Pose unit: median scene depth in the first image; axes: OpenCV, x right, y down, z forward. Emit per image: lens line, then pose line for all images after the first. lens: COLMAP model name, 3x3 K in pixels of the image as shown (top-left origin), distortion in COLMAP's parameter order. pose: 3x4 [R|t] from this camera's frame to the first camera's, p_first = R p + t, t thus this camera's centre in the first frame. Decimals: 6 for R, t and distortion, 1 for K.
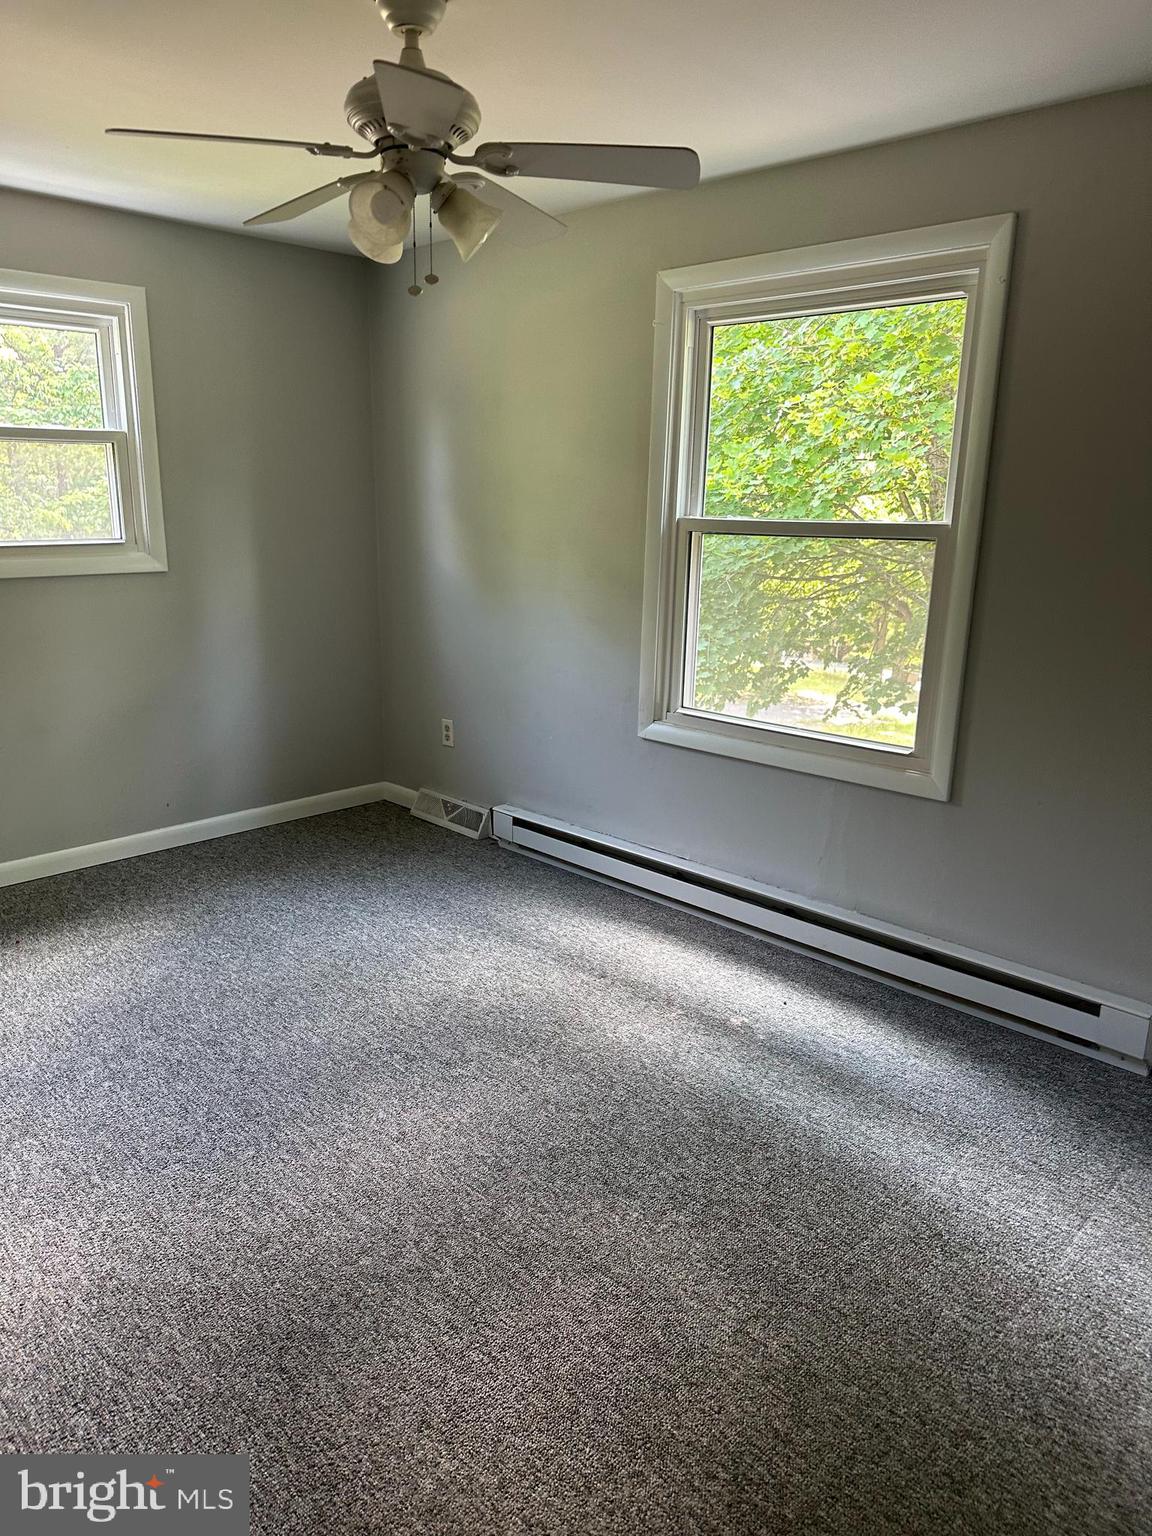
lens RADIAL K [[1087.7, 0, 562.1], [0, 1087.7, 764.4], [0, 0, 1]] dist [0.063727, -0.075663]
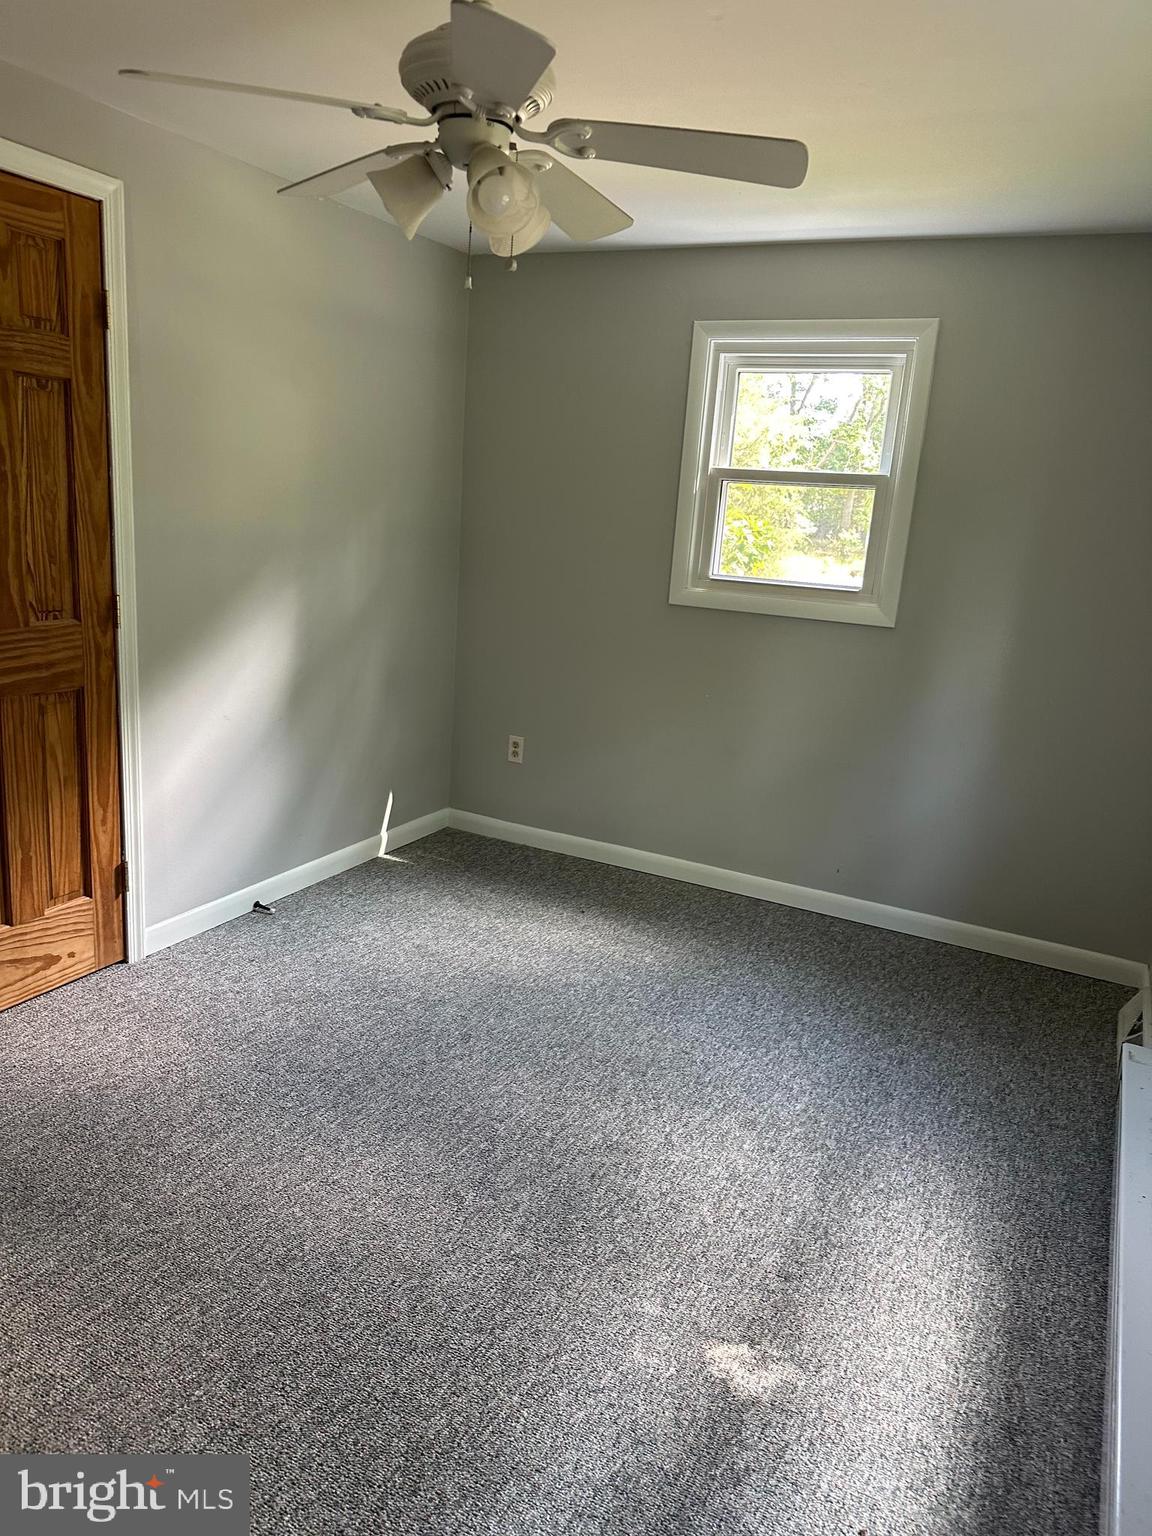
lens RADIAL K [[1087.7, 0, 562.1], [0, 1087.7, 764.4], [0, 0, 1]] dist [0.063727, -0.075663]
pose [[0.310601, 0.255497, -0.915559, 0.483602], [-0.301000, 0.940068, 0.160223, -0.152080], [0.901624, 0.225818, 0.368890, 0.509991]]
